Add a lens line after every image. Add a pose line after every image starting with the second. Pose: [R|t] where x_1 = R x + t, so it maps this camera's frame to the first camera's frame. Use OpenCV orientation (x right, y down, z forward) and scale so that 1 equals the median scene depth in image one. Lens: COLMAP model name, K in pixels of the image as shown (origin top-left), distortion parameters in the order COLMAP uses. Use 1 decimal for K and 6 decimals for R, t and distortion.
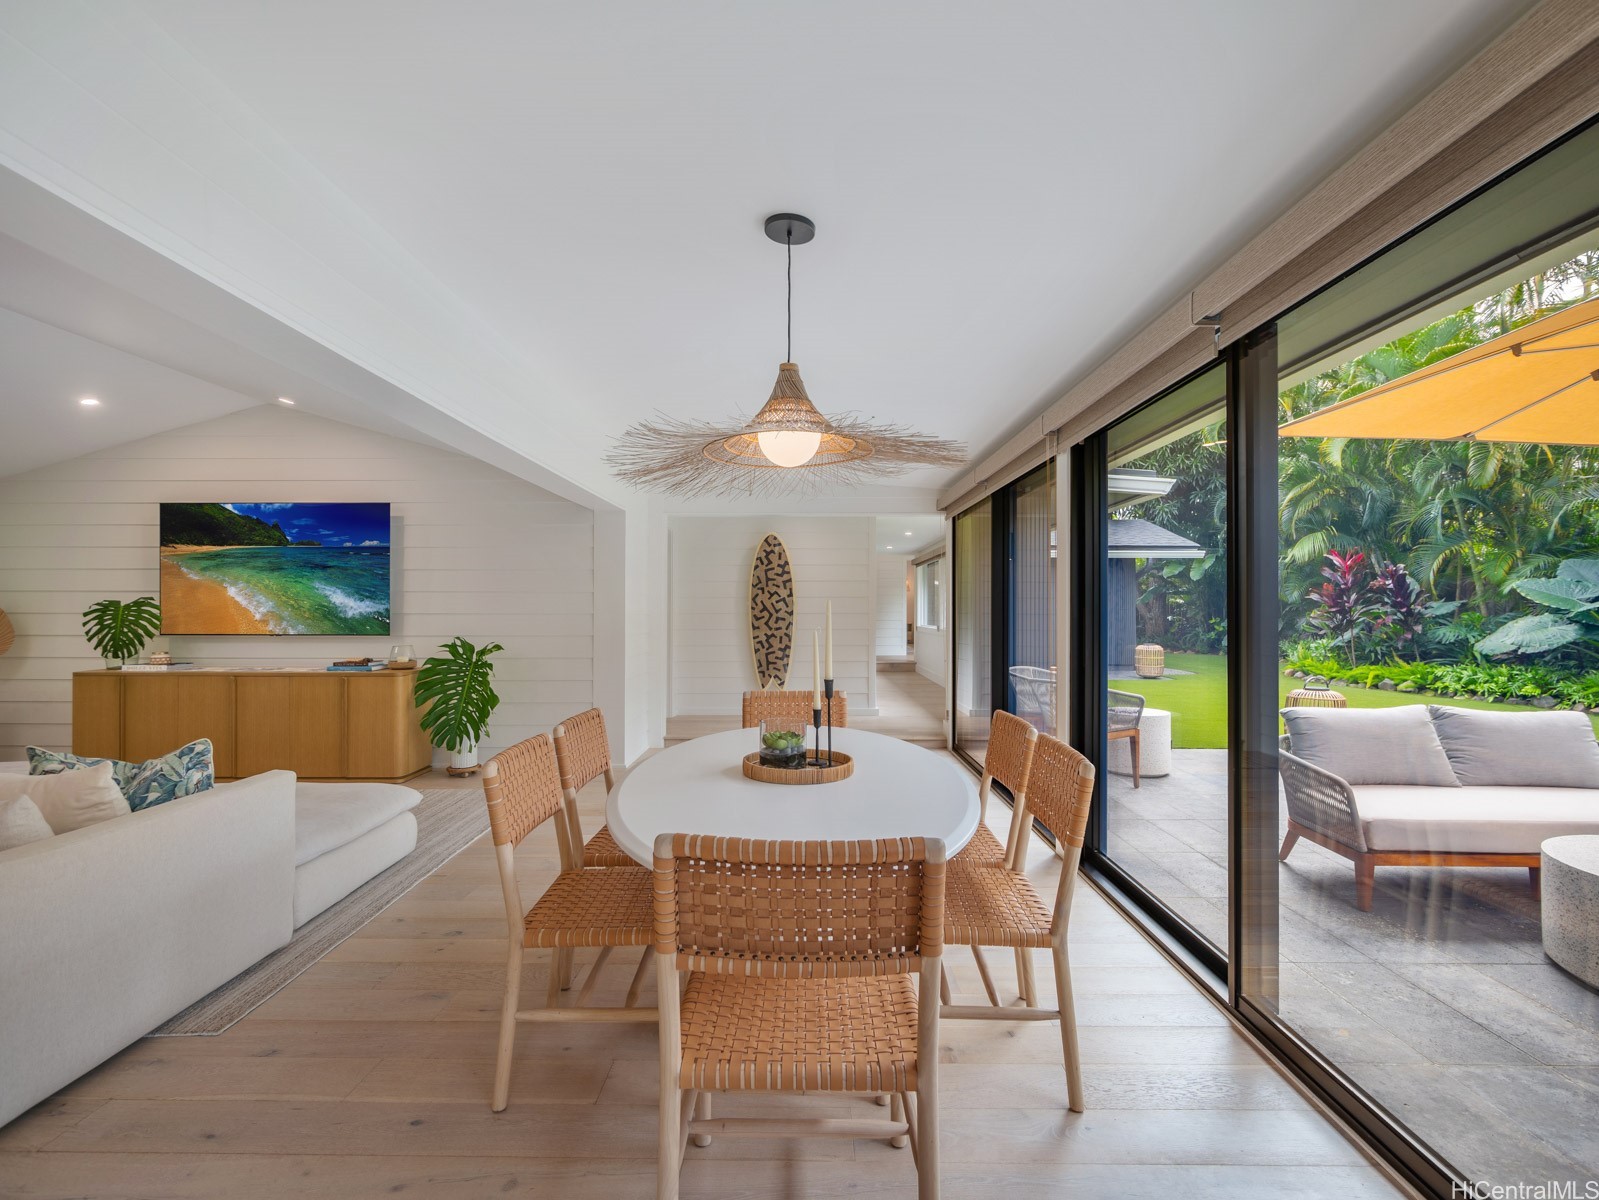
lens RADIAL K [[772.4, 0, 796.9], [0, 772.4, 605.7], [0, 0, 1]] dist [0.004092, 0.000403]
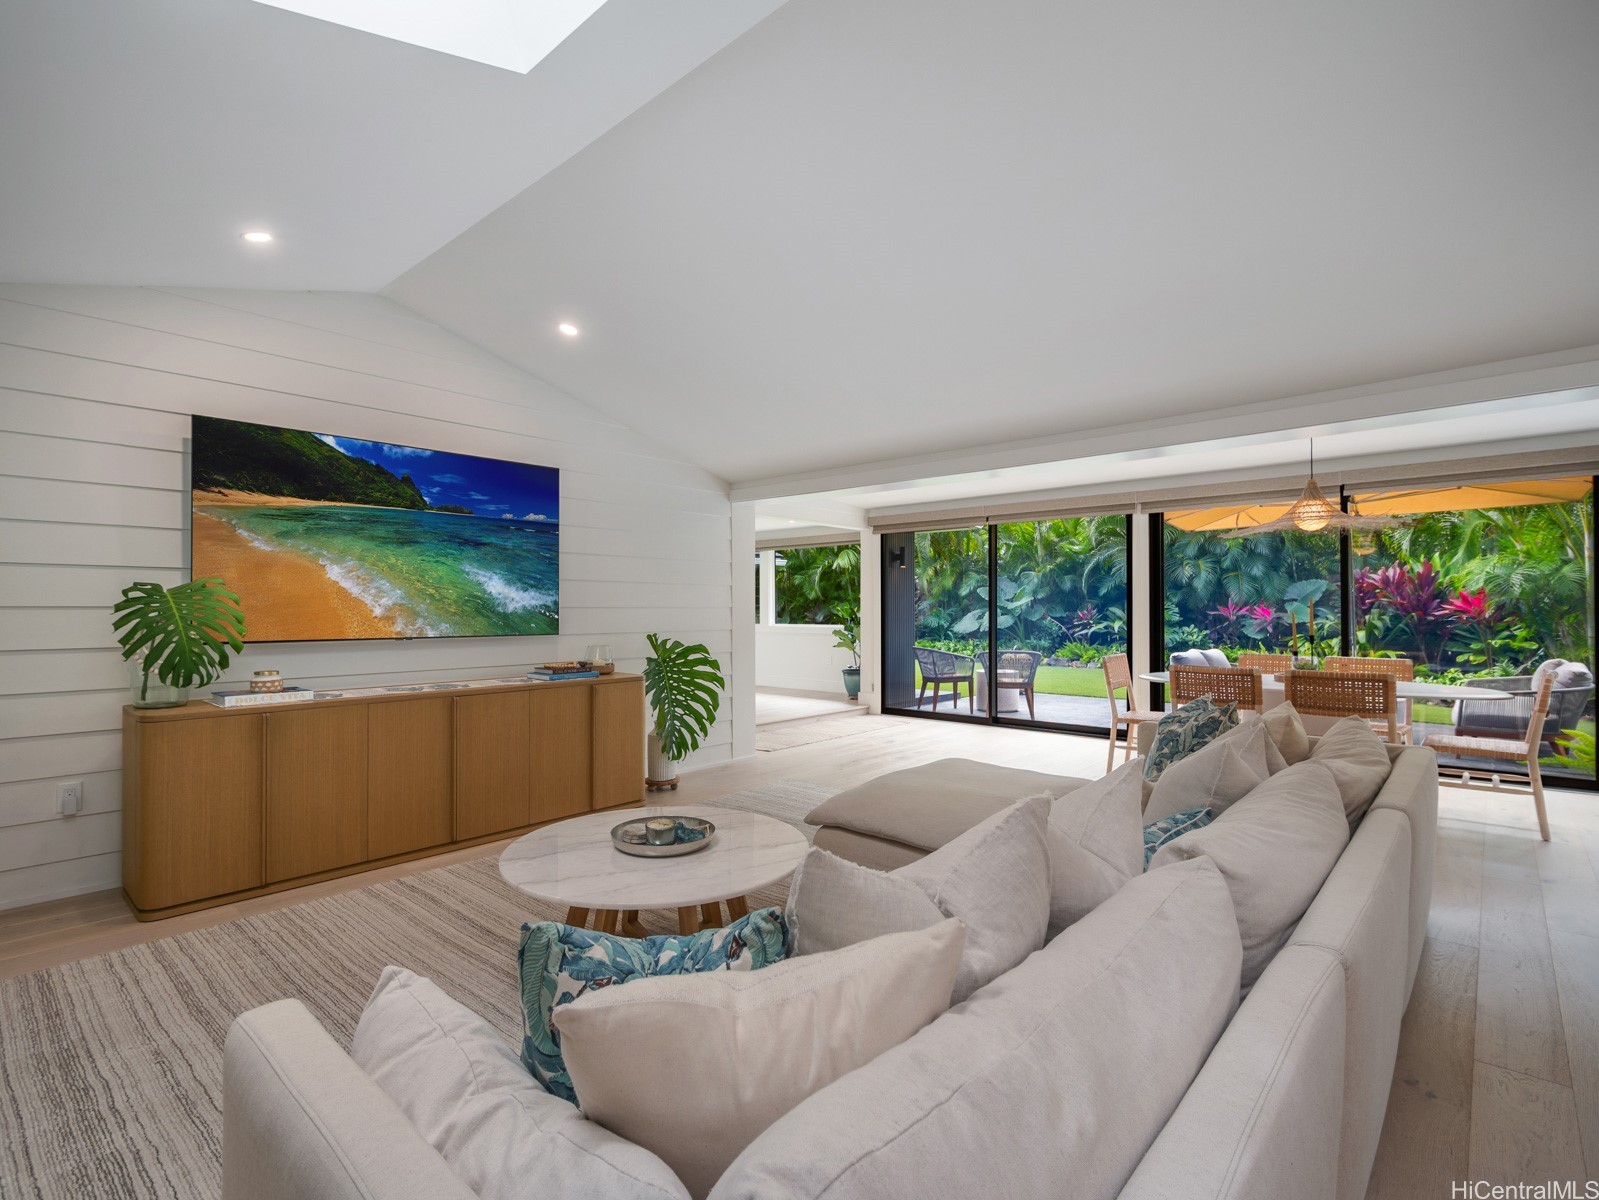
lens RADIAL K [[772.4, 0, 799.2], [0, 772.4, 602.2], [0, 0, 1]] dist [0.004092, 0.000403]
pose [[0.662178, 0.006597, 0.749318, -0.958174], [-0.005764, 0.999977, -0.003710, 0.006523], [-0.749324, -0.001863, 0.662200, 0.283817]]
